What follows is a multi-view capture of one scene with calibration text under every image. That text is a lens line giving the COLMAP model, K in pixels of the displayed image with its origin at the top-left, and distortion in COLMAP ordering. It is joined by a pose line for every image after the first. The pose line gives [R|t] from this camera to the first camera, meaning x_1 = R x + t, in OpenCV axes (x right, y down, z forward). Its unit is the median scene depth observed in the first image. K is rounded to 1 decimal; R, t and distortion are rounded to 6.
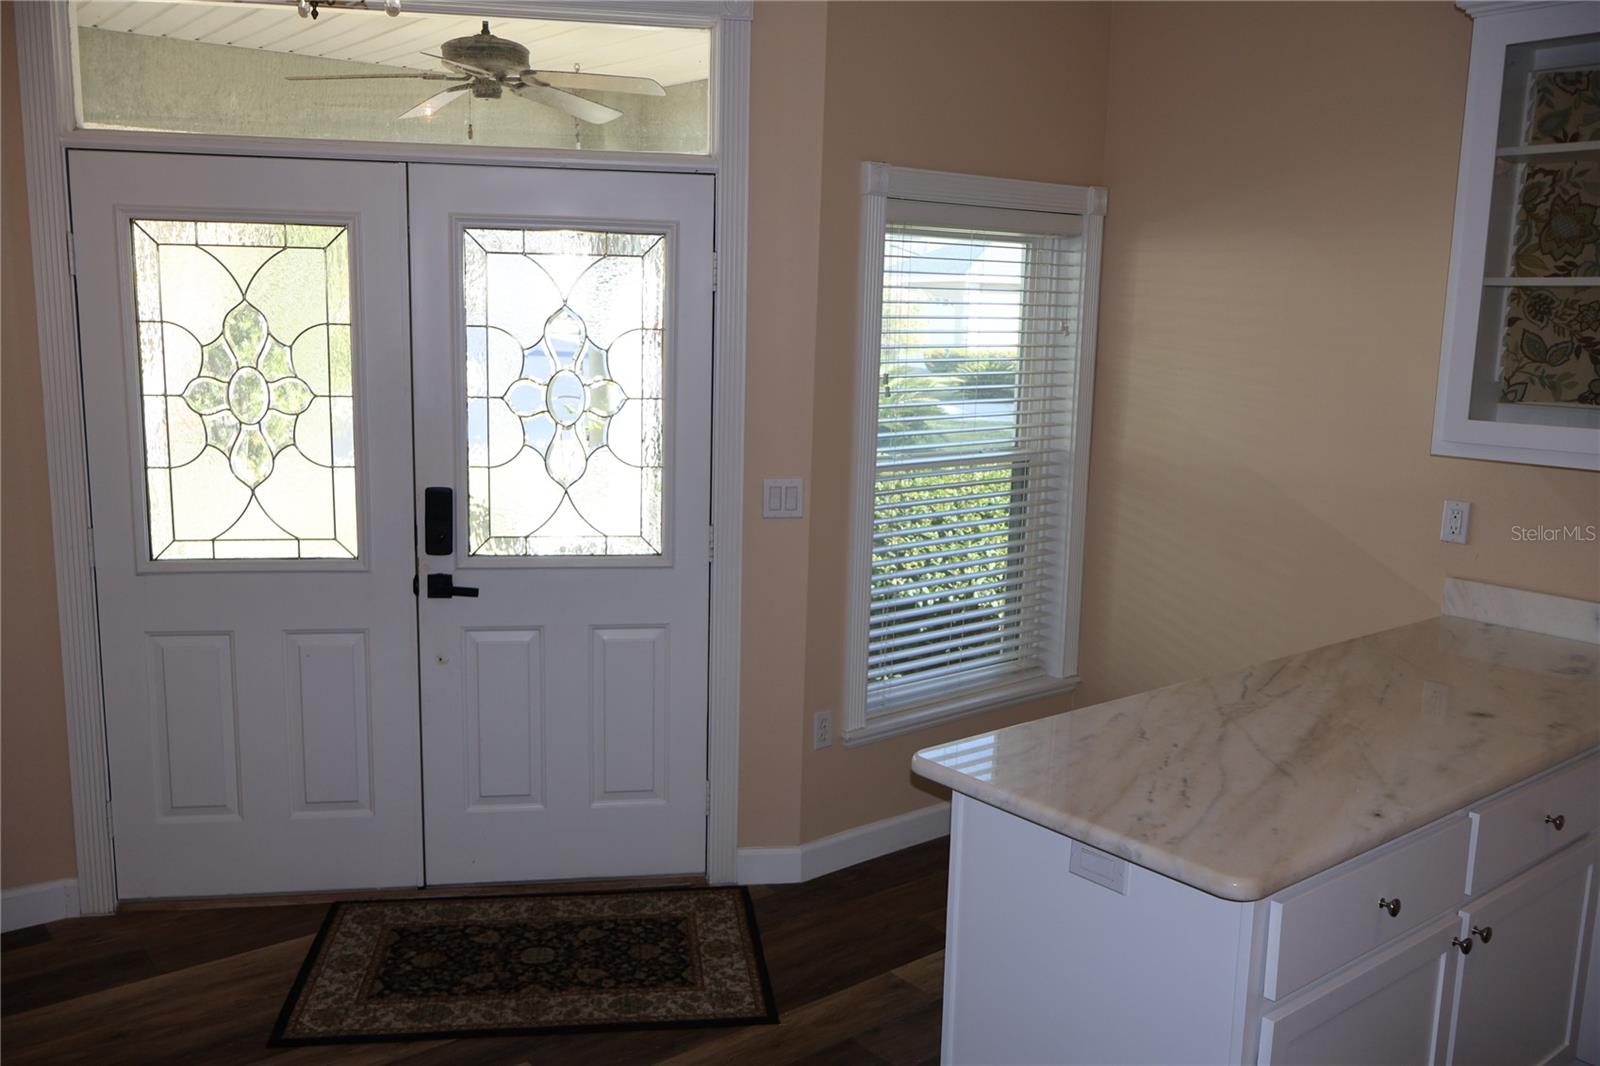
lens RADIAL K [[1338.3, 0, 791.7], [0, 1338.3, 530.6], [0, 0, 1]] dist [-0.002803, 0.003833]
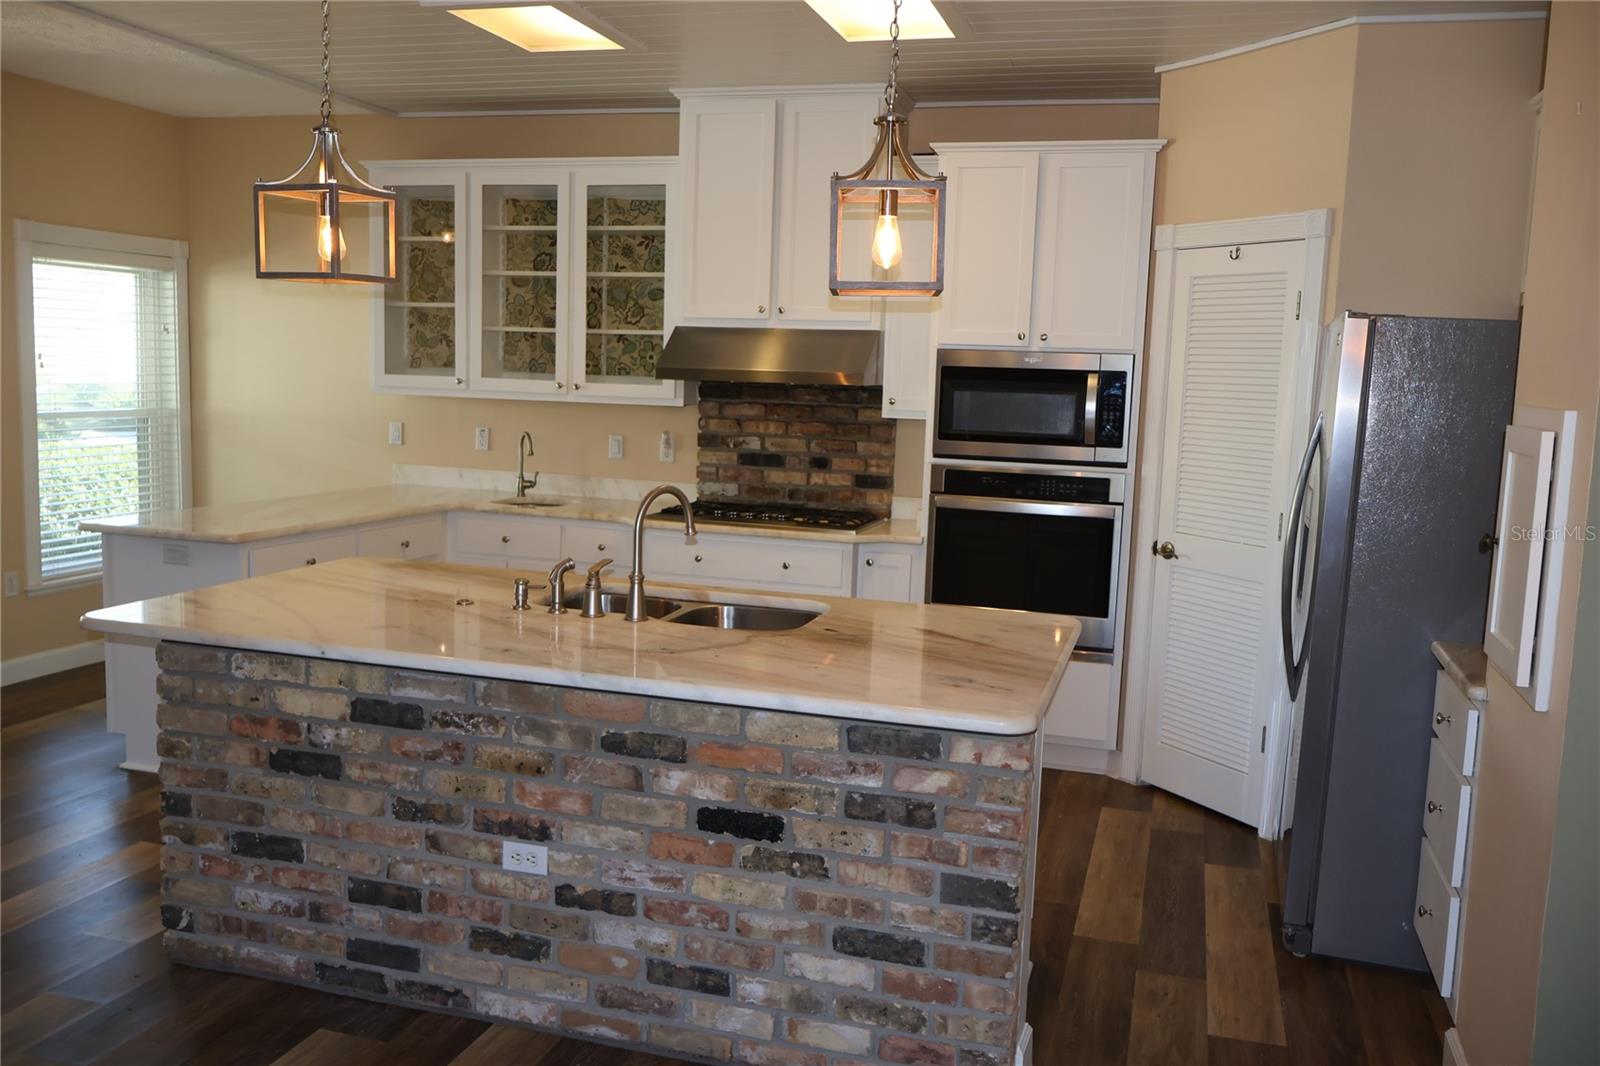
lens RADIAL K [[1338.3, 0, 789.6], [0, 1338.3, 541.5], [0, 0, 1]] dist [-0.002803, 0.003833]
pose [[0.827107, -0.062046, 0.558609, -0.100051], [0.077135, 0.997015, -0.003471, 0.192943], [-0.556726, 0.045959, 0.829424, -0.845122]]
